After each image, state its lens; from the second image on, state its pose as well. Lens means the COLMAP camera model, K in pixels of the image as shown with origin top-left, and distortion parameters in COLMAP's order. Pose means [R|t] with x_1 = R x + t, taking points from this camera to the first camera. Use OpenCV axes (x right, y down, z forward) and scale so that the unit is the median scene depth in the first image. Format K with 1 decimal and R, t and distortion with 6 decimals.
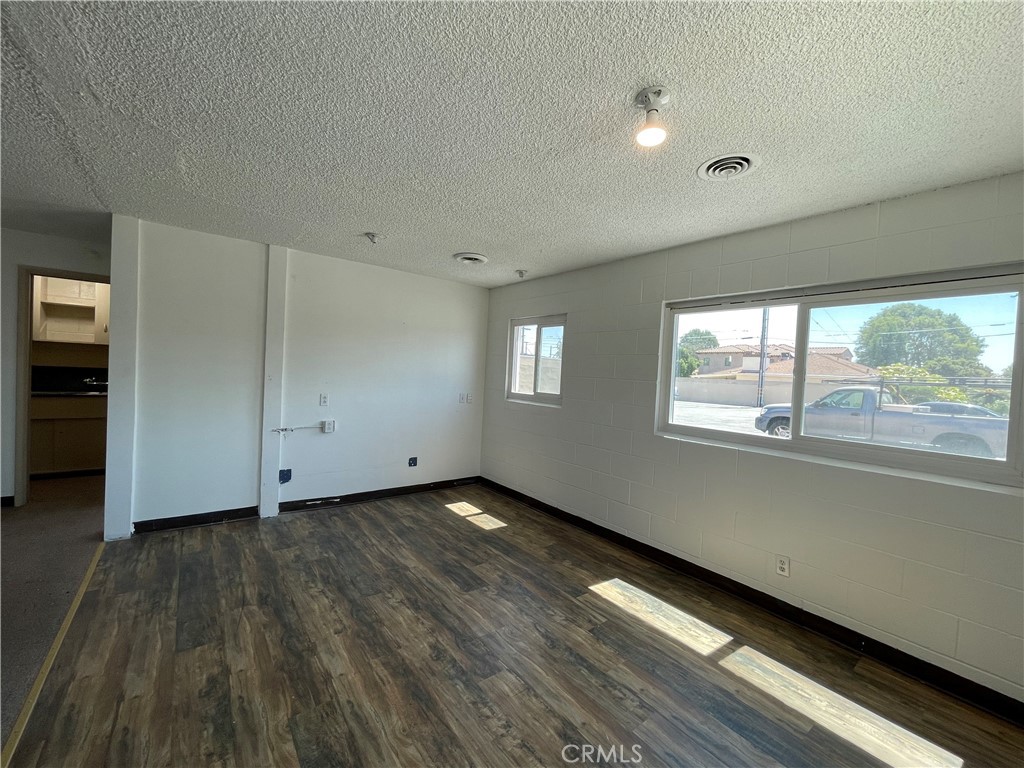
lens RADIAL K [[415.0, 0, 508.6], [0, 415.0, 382.6], [0, 0, 1]] dist [-0.000265, 0.000076]
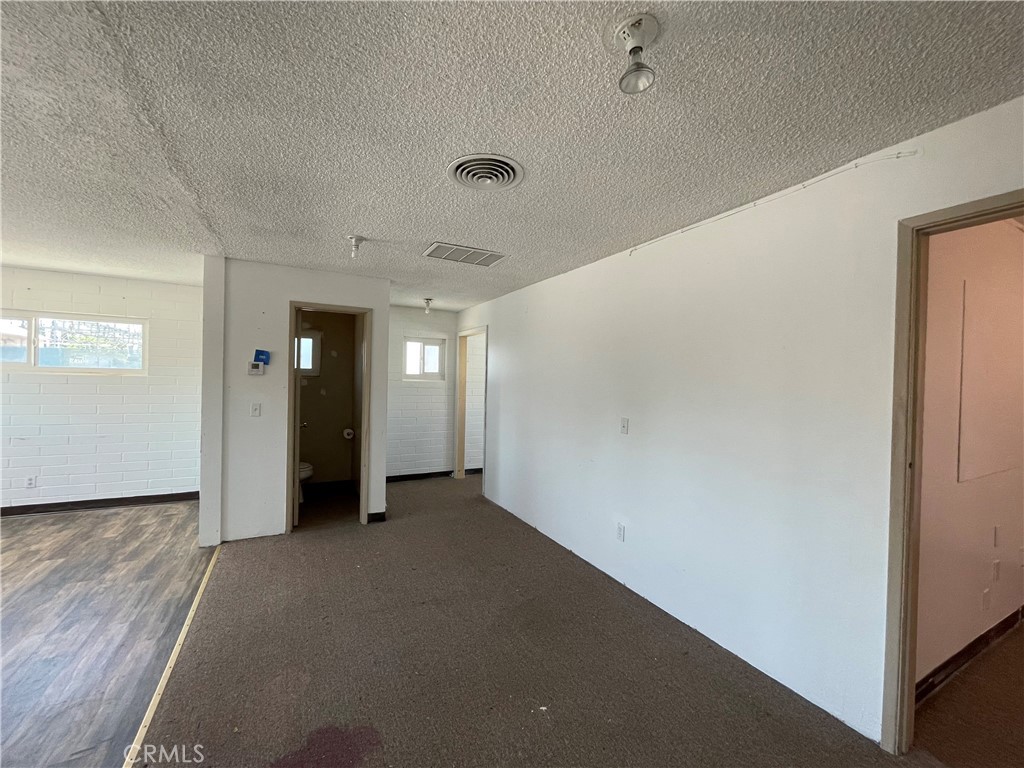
lens RADIAL K [[415.0, 0, 508.6], [0, 415.0, 382.6], [0, 0, 1]] dist [-0.000265, 0.000076]
pose [[-0.982385, -0.068736, 0.173770, -1.302859], [-0.063469, 0.997345, 0.035696, -0.096689], [-0.175762, 0.024038, -0.984139, 1.173882]]
